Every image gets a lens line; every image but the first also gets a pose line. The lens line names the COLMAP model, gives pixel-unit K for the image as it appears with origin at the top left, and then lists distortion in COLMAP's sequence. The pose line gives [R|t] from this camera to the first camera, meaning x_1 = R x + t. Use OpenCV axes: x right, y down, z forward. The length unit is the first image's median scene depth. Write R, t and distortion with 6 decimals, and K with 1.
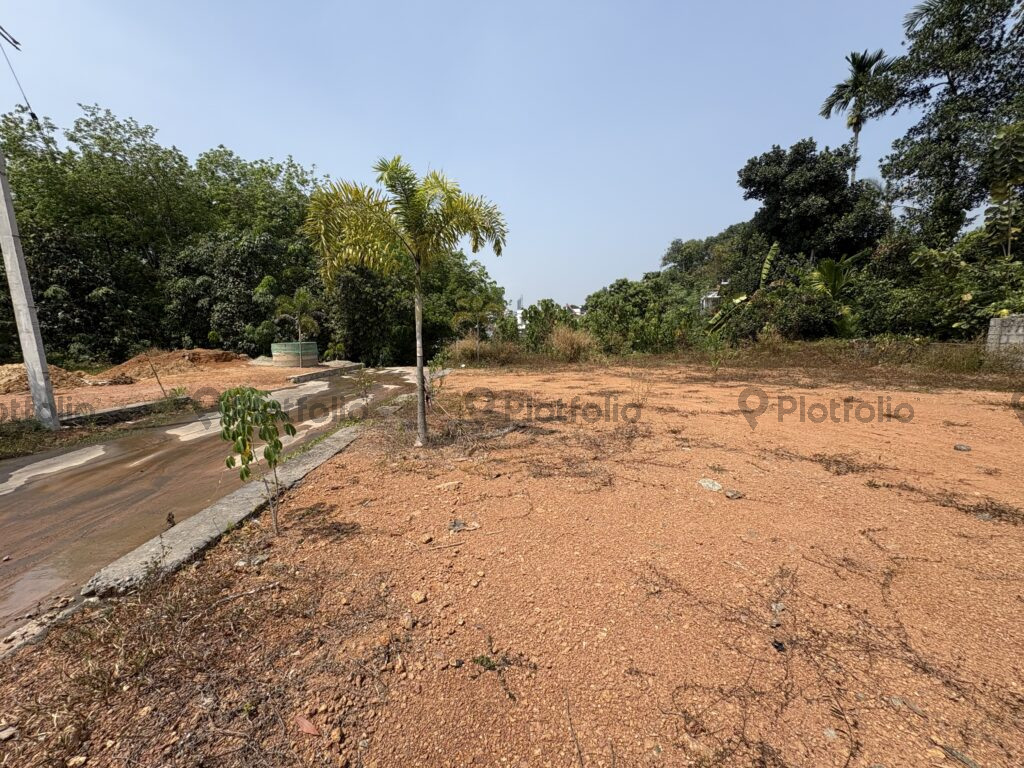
lens RADIAL K [[405.7, 0, 511.5], [0, 405.7, 384.0], [0, 0, 1]] dist [-0.000681, 0.000393]
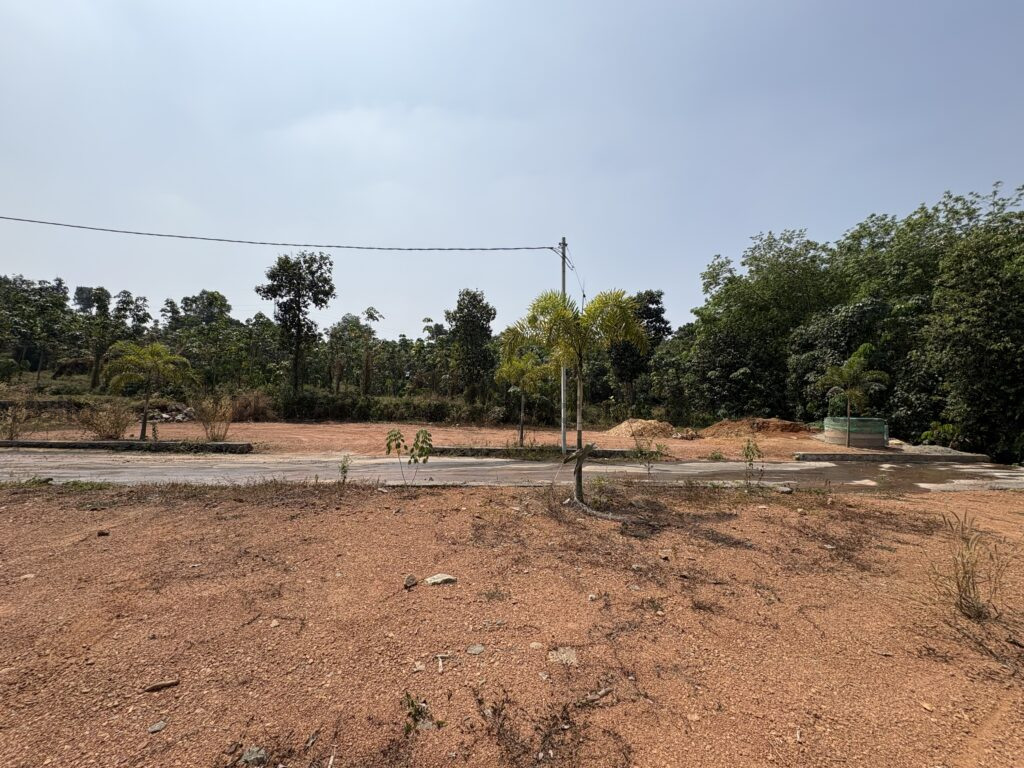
lens RADIAL K [[405.7, 0, 511.5], [0, 405.7, 384.0], [0, 0, 1]] dist [-0.000681, 0.000393]
pose [[0.096333, -0.023654, -0.995068, 1.160982], [-0.143447, 0.988951, -0.037396, -0.156304], [0.984958, 0.146342, 0.091876, 0.793650]]
